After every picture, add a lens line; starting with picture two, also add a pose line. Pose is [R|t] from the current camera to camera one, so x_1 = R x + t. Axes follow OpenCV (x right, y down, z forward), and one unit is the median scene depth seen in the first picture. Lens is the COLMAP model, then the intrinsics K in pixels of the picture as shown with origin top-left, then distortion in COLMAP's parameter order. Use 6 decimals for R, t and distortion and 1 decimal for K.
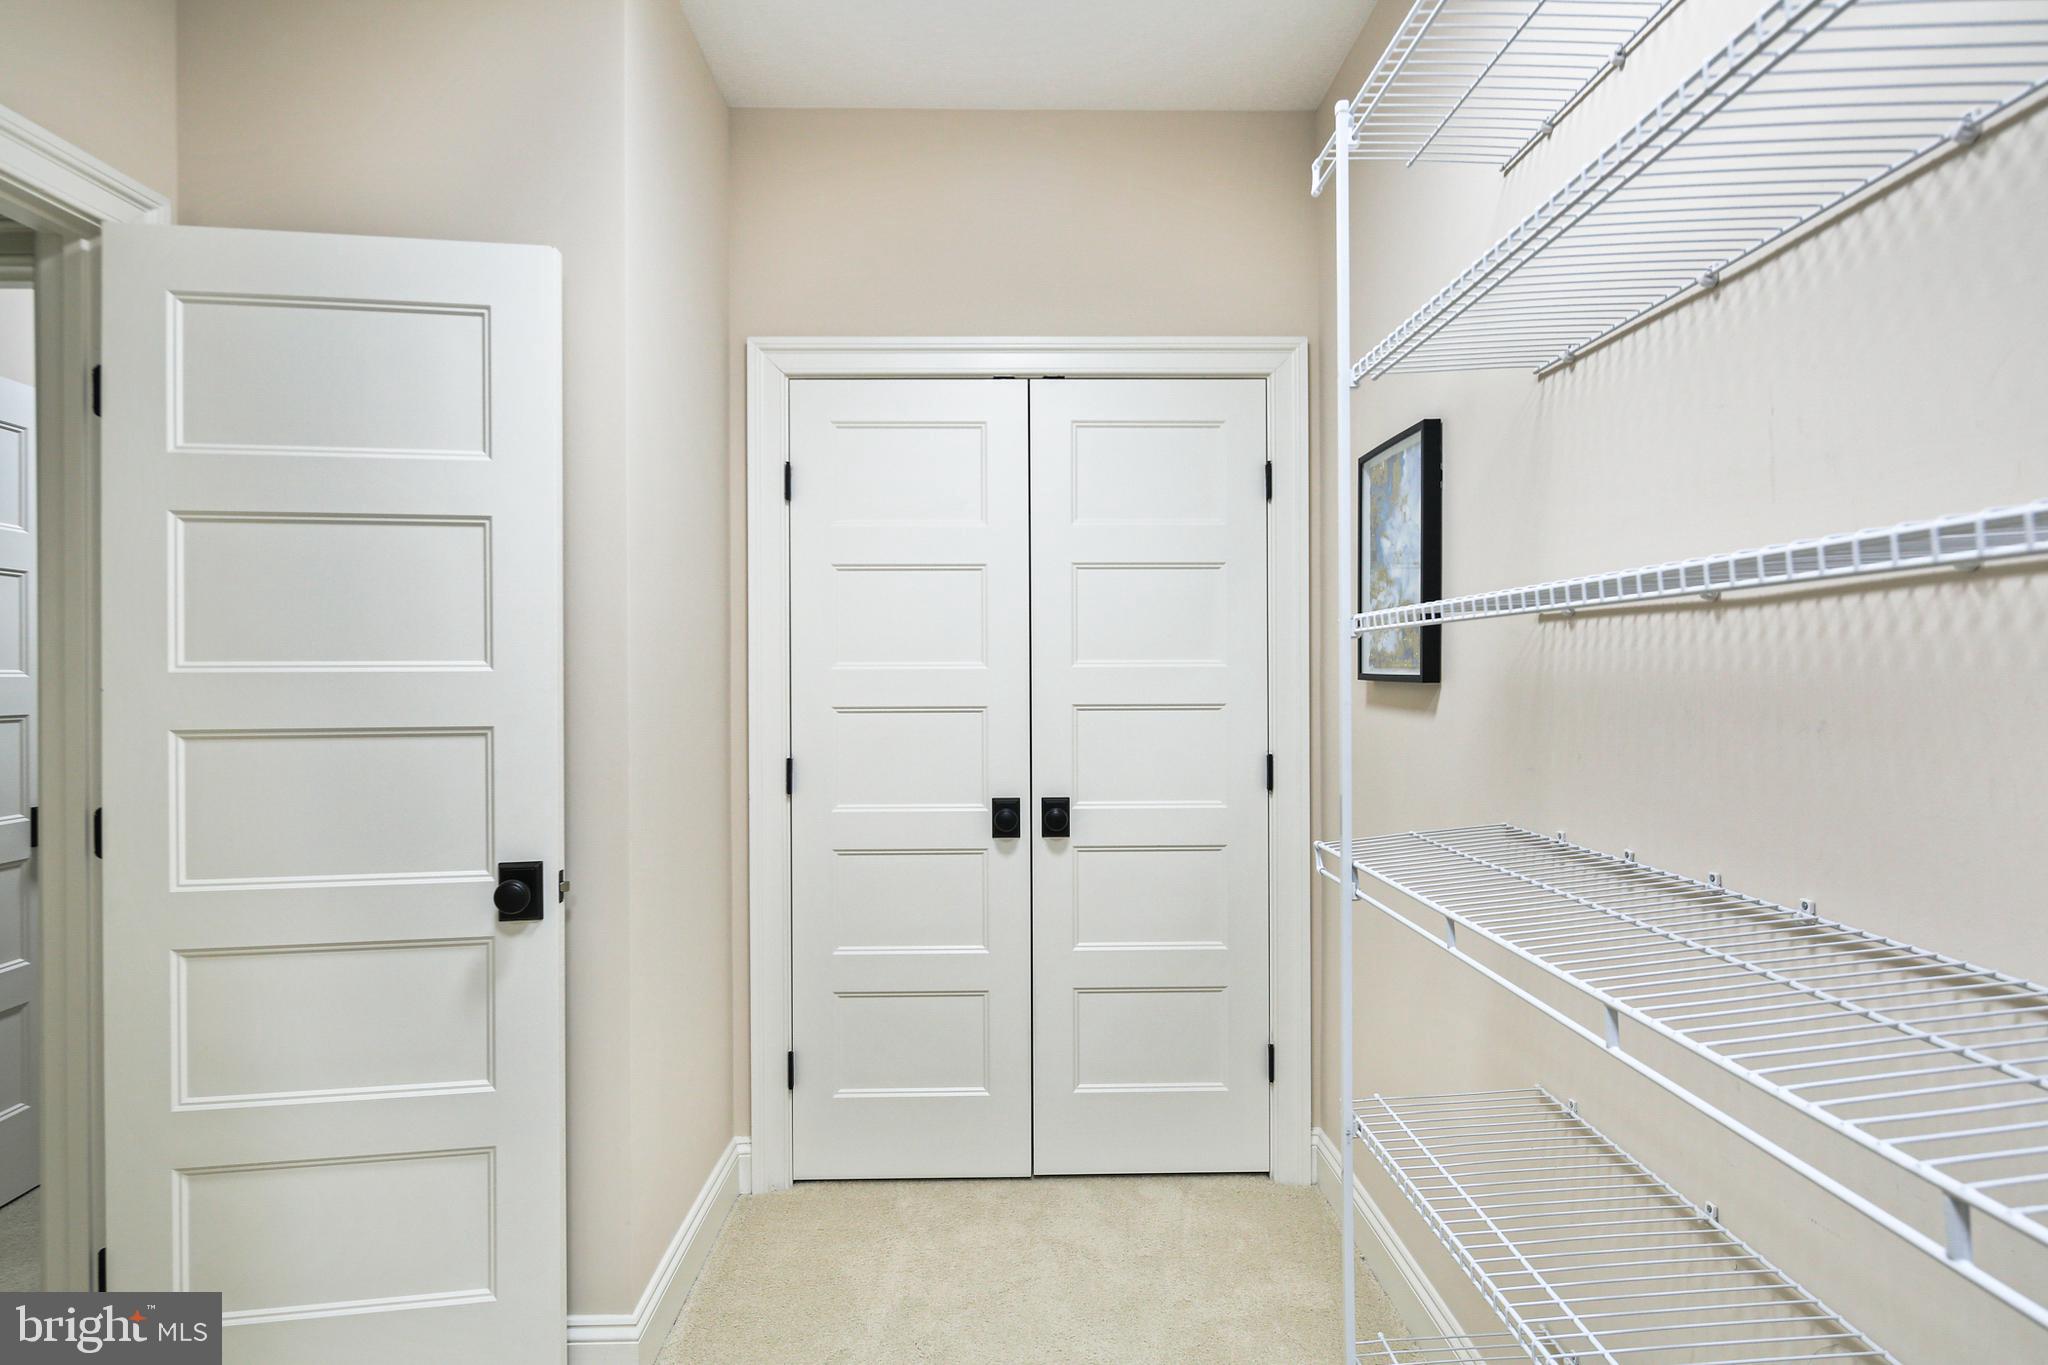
lens RADIAL K [[1000.6, 0, 1021.6], [0, 1000.6, 682.9], [0, 0, 1]] dist [0.002146, 0.000339]
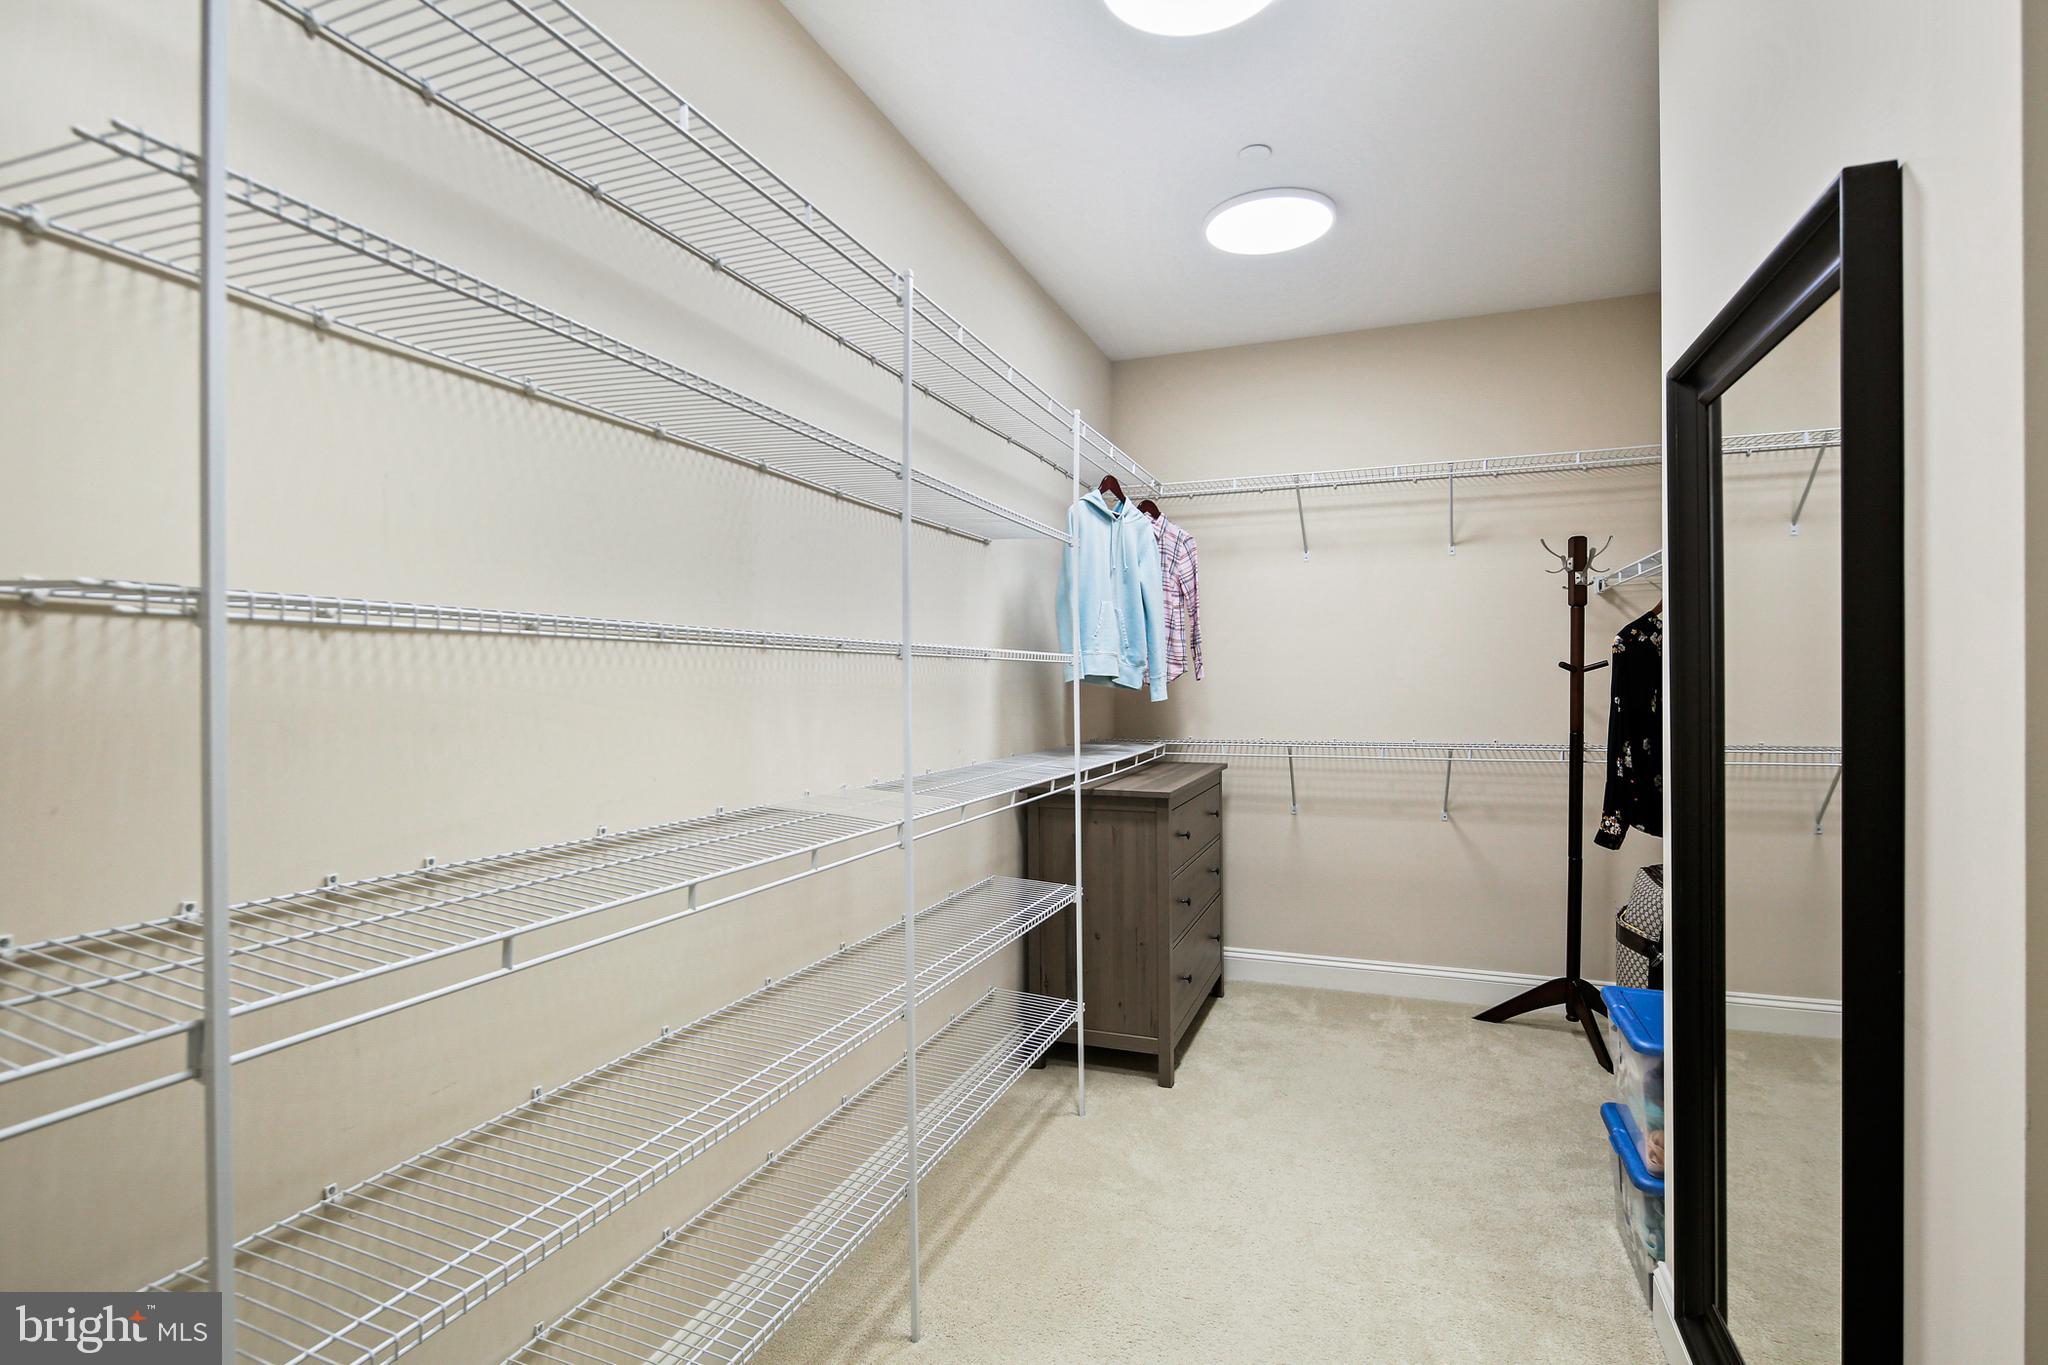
lens RADIAL K [[1000.6, 0, 1021.6], [0, 1000.6, 682.9], [0, 0, 1]] dist [0.002146, 0.000339]
pose [[-0.925481, 0.004623, 0.378765, -0.413636], [0.007884, 0.999944, 0.007058, -0.018235], [-0.378711, 0.009518, -0.925466, 1.735837]]
